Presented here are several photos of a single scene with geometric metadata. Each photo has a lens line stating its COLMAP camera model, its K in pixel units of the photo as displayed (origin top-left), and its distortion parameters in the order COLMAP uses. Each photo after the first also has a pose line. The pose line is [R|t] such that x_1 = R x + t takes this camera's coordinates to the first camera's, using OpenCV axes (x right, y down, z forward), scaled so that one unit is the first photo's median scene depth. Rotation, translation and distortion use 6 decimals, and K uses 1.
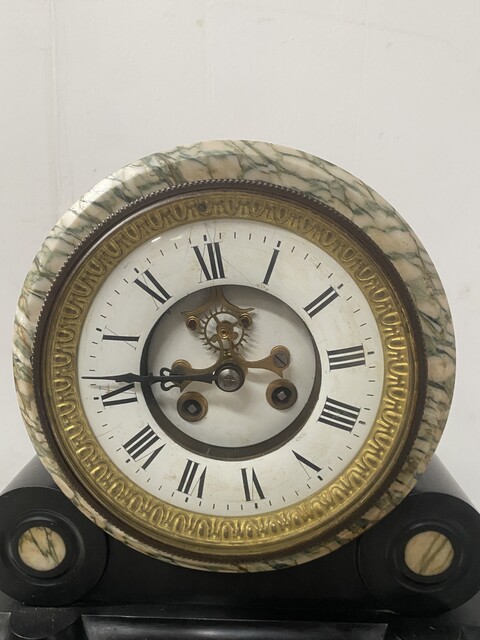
lens RADIAL K [[520.3, 0, 240.0], [0, 520.3, 320.0], [0, 0, 1]] dist [0.066331, -0.128032]
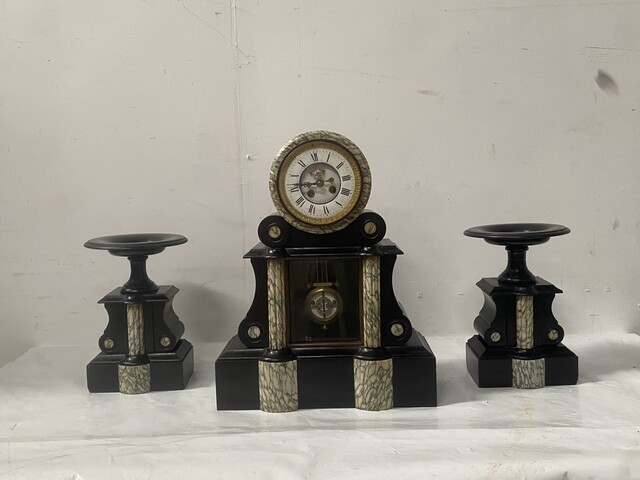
lens RADIAL K [[520.3, 0, 320.0], [0, 520.3, 240.0], [0, 0, 1]] dist [0.066331, -0.128032]
pose [[0.999207, -0.036036, -0.016948, 0.038152], [0.035137, 0.998100, -0.050622, 0.804335], [0.018740, 0.049987, 0.998574, -3.348223]]
